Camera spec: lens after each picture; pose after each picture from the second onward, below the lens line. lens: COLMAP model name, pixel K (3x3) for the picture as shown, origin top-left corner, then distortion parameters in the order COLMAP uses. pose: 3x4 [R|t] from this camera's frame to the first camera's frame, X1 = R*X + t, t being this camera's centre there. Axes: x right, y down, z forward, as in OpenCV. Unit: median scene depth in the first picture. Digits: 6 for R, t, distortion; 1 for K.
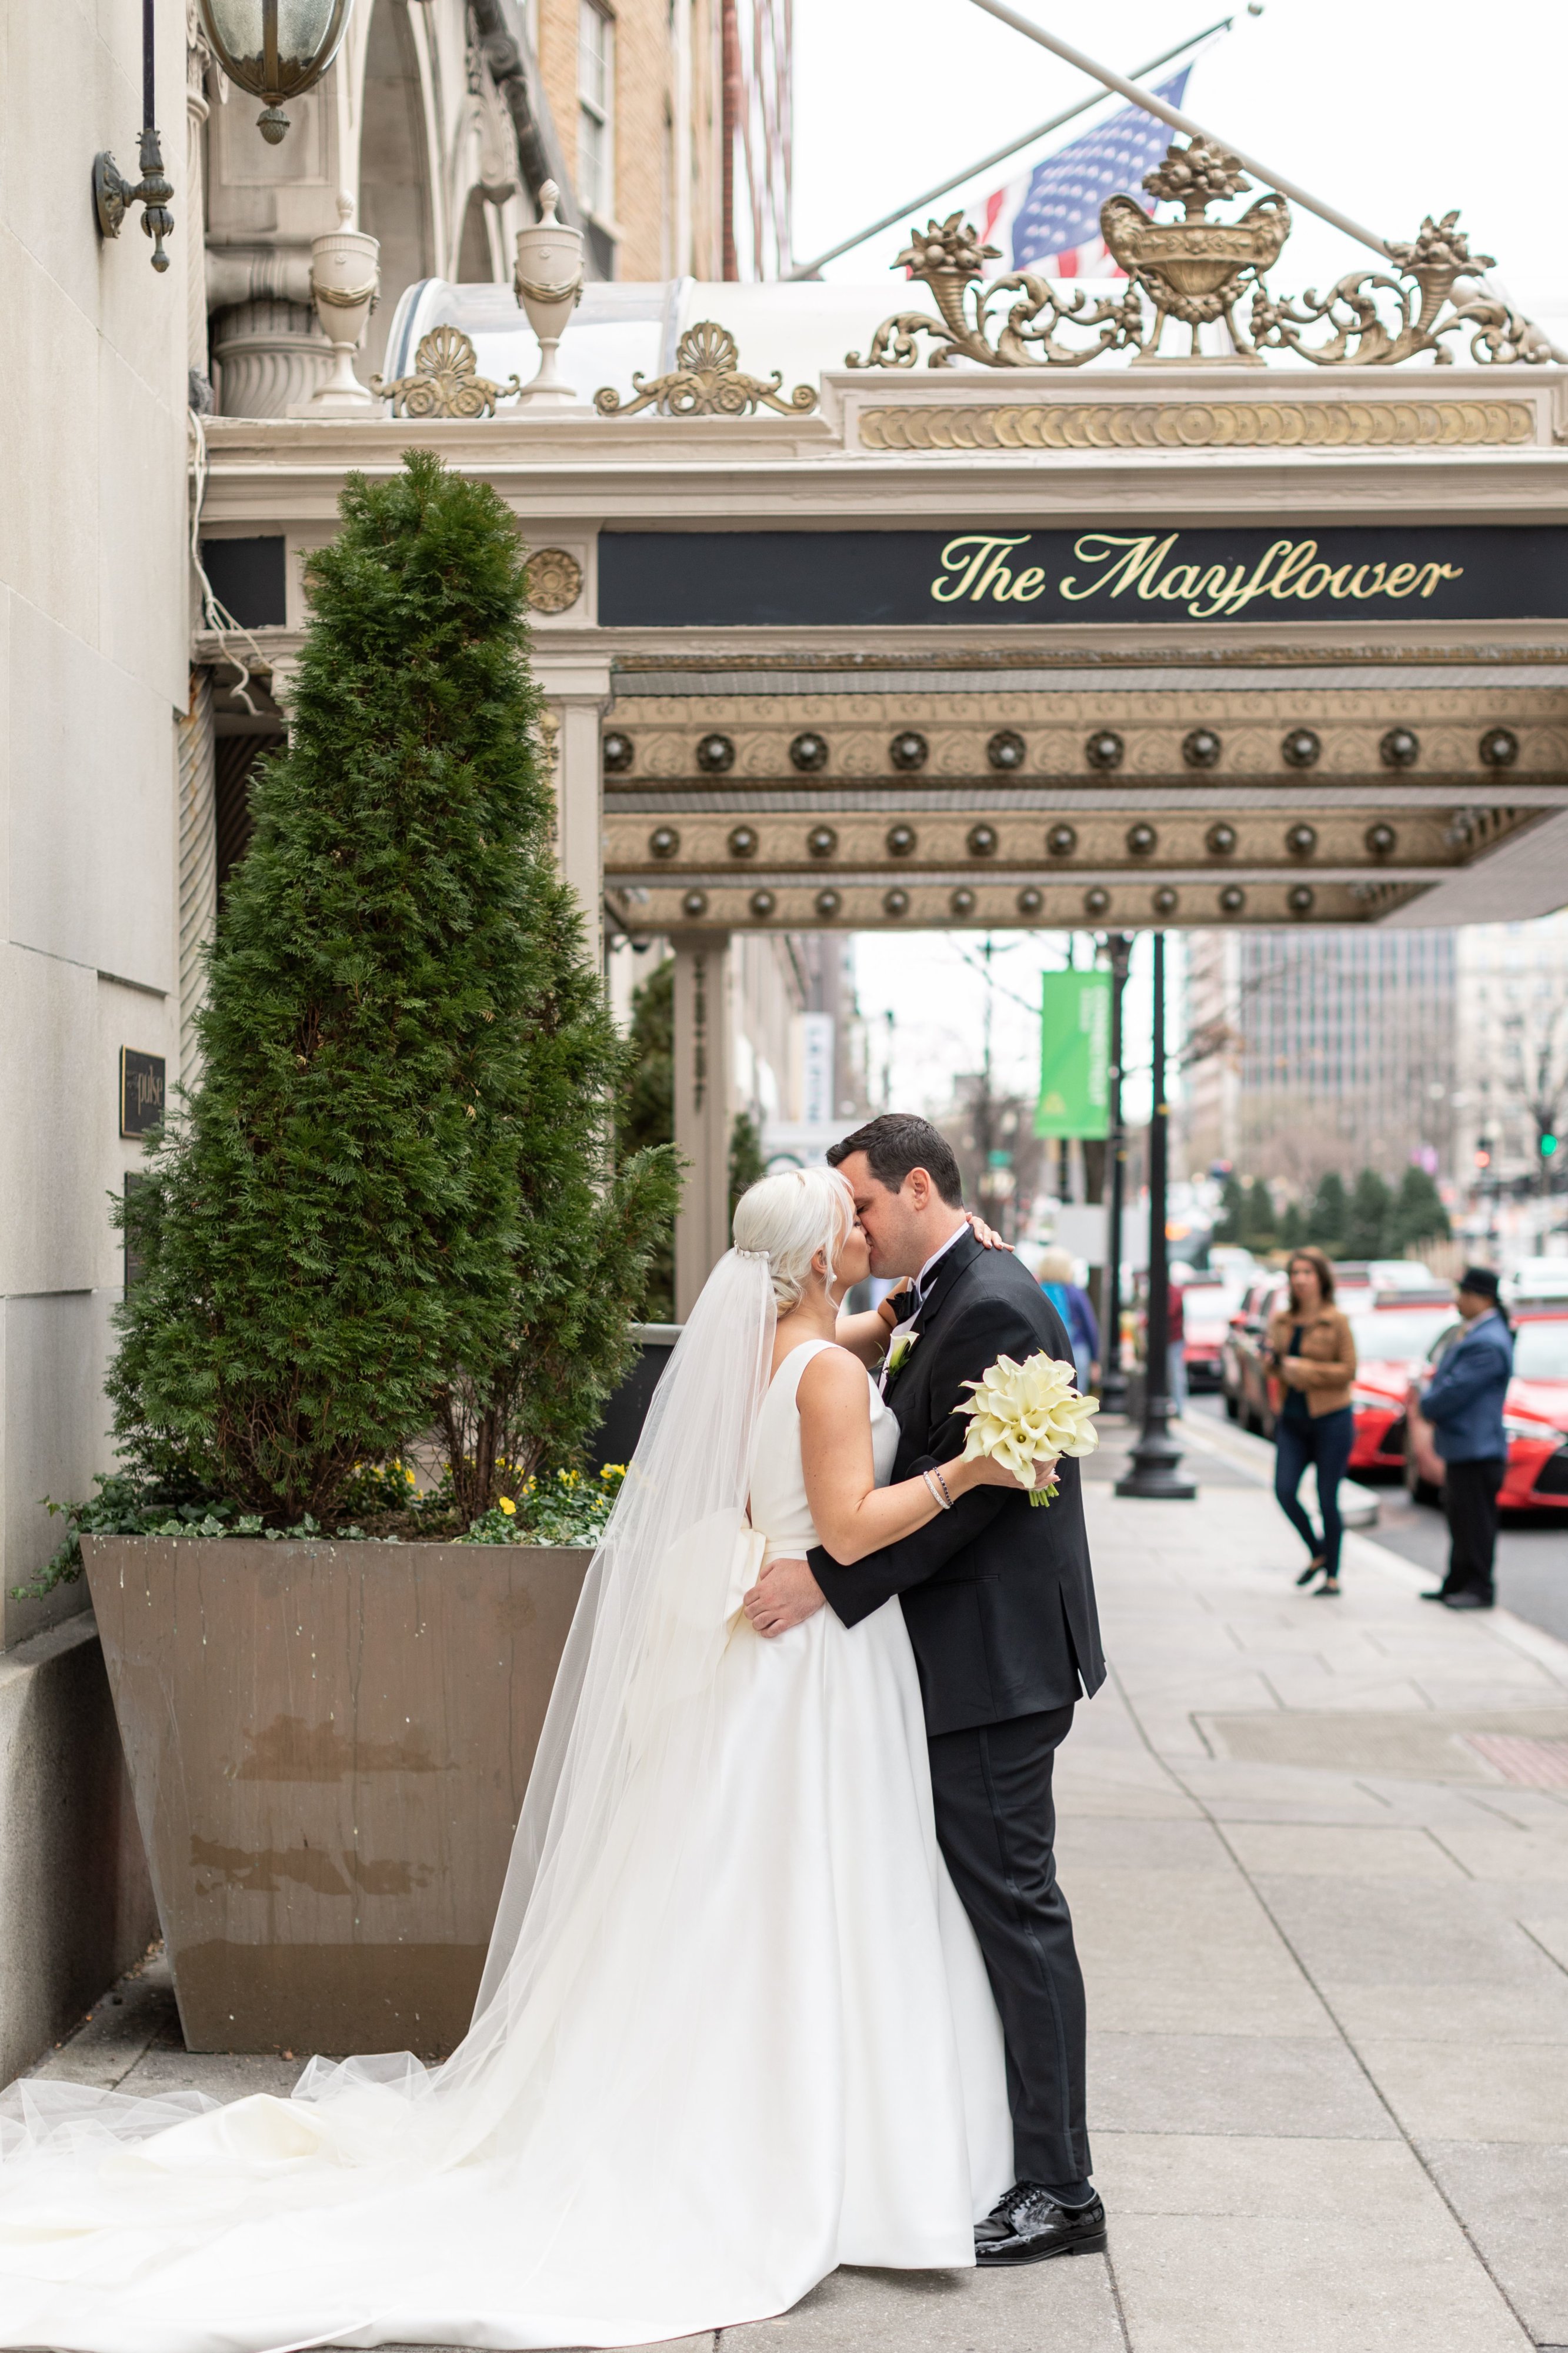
lens RADIAL K [[4282.1, 0, 778.8], [0, 4282.1, 1106.4], [0, 0, 1]] dist [0.044096, -0.057497]
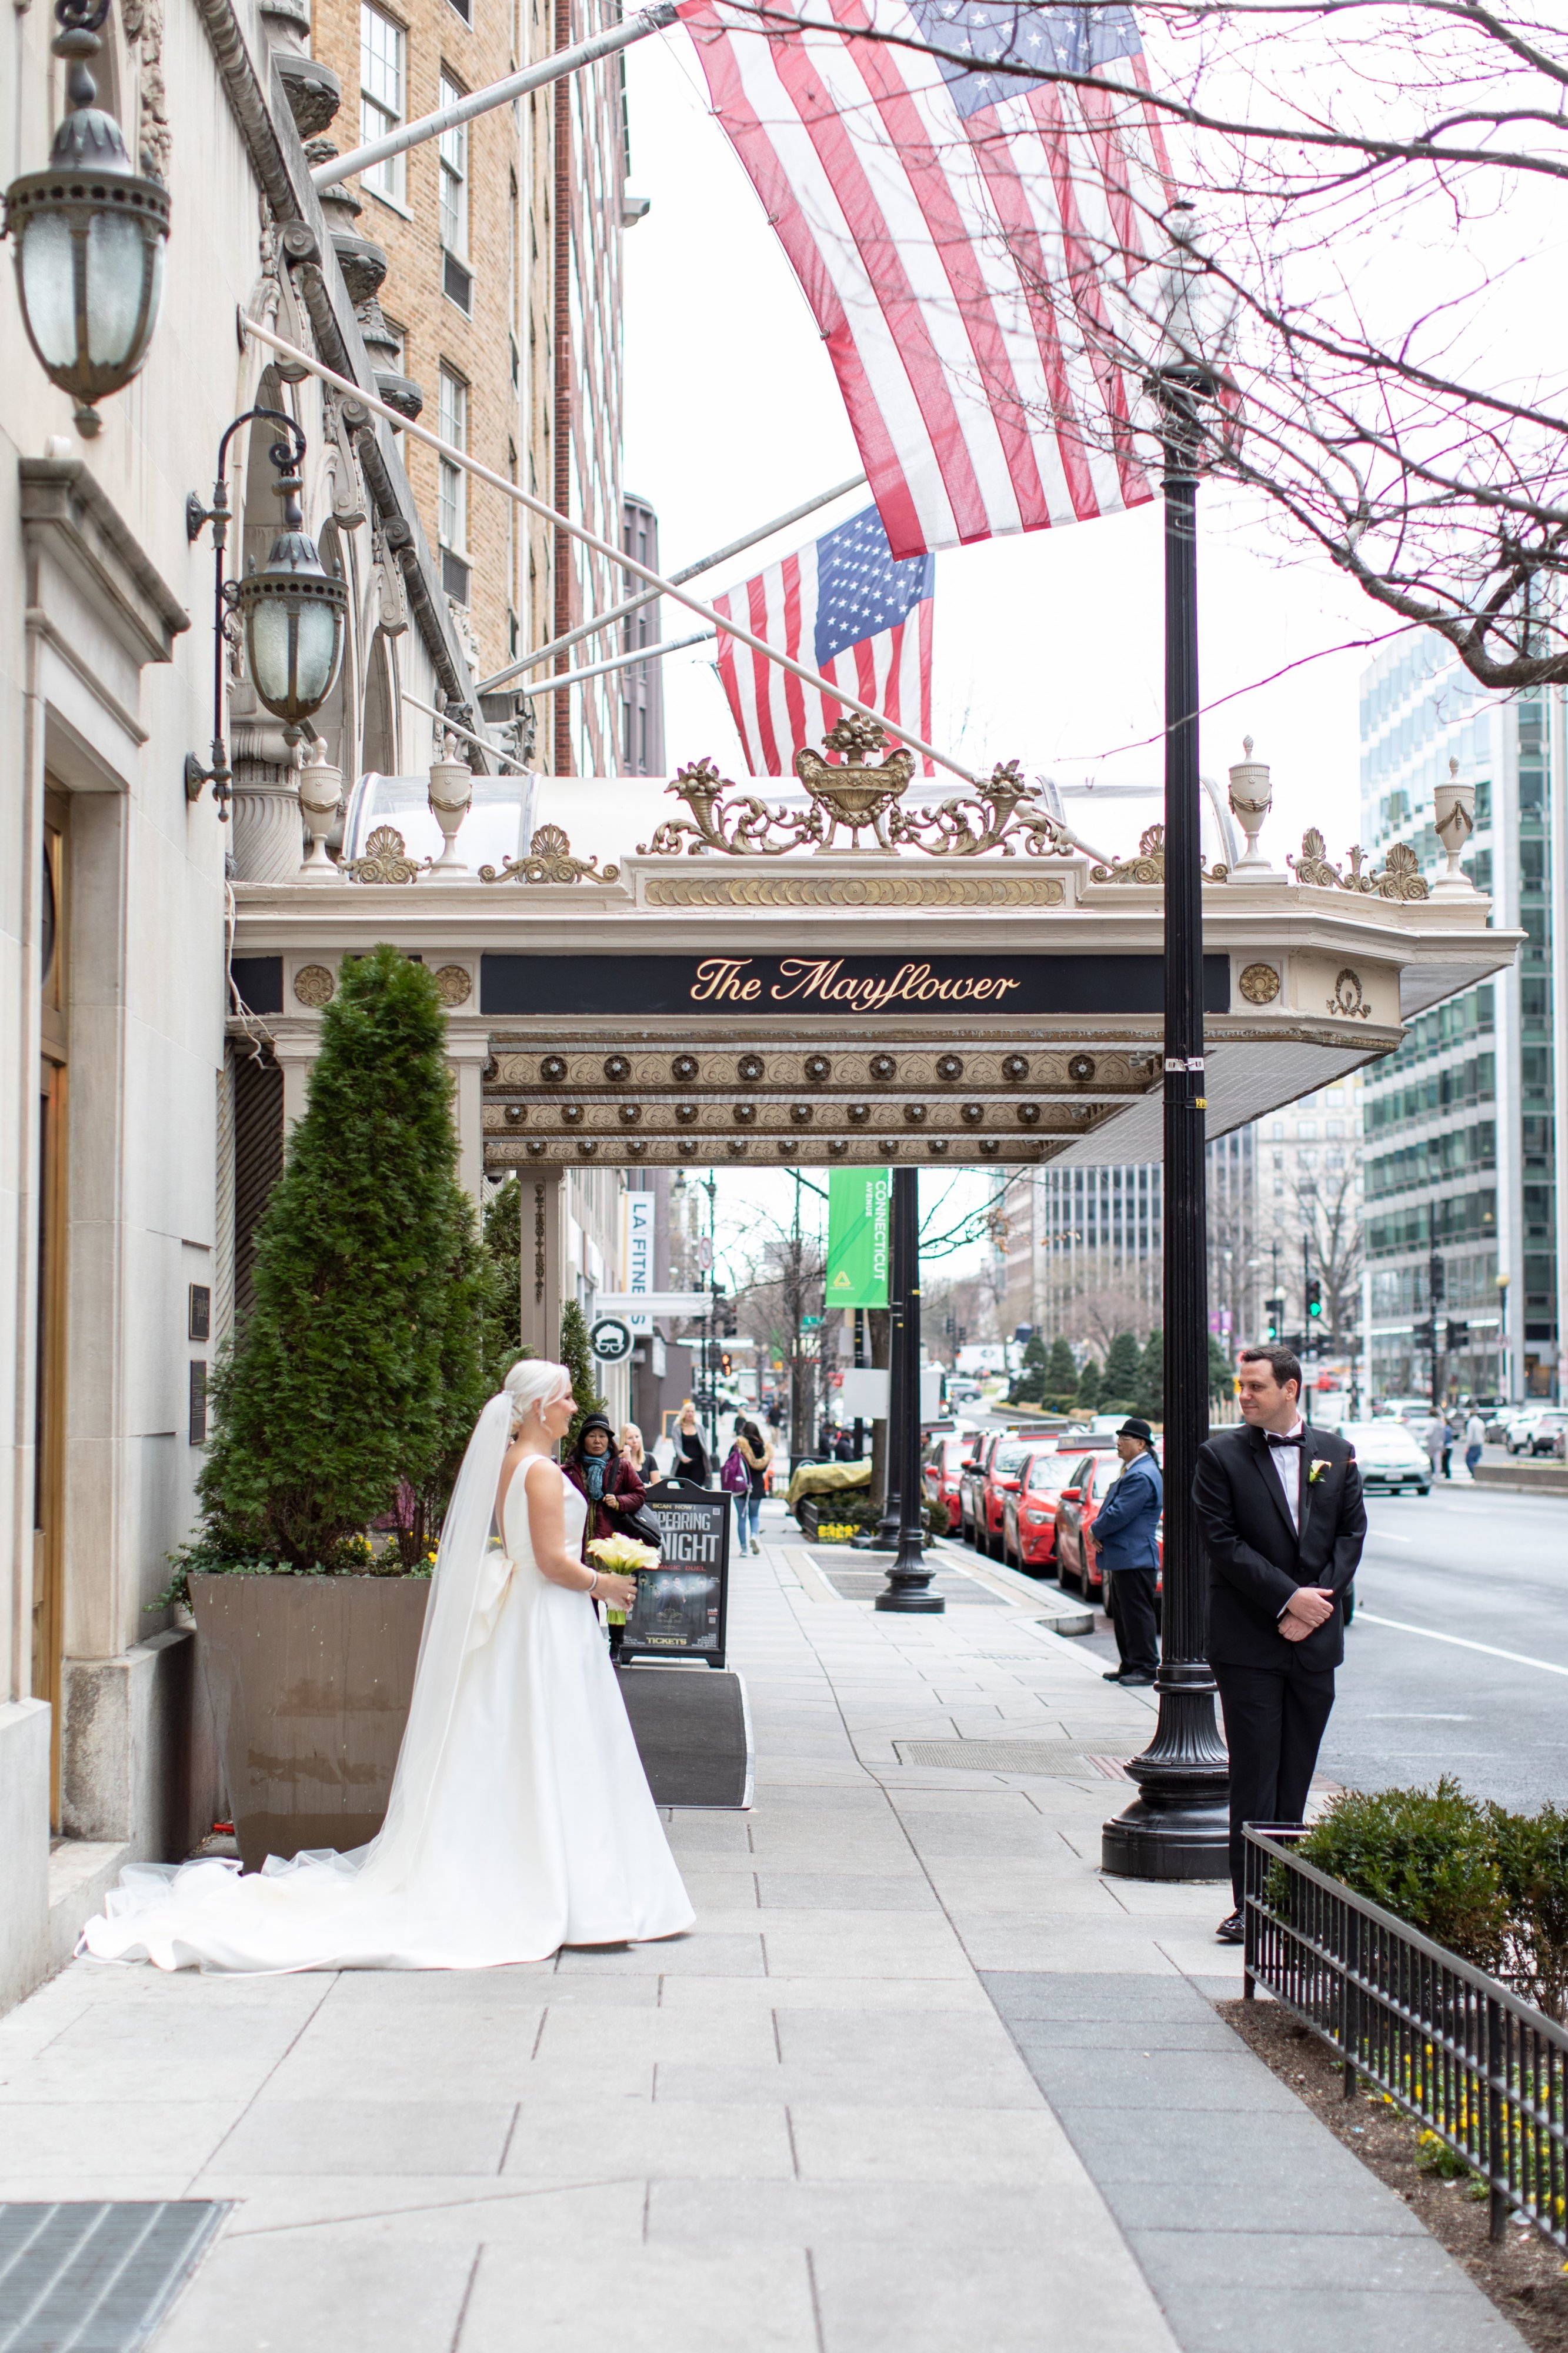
lens RADIAL K [[4282.1, 0, 778.8], [0, 4282.1, 1106.4], [0, 0, 1]] dist [0.044096, -0.057497]
pose [[0.999223, 0.001772, 0.039362, 0.005843], [-0.000340, 0.999339, -0.036351, -0.020350], [-0.039401, 0.036309, 0.998564, -0.593139]]
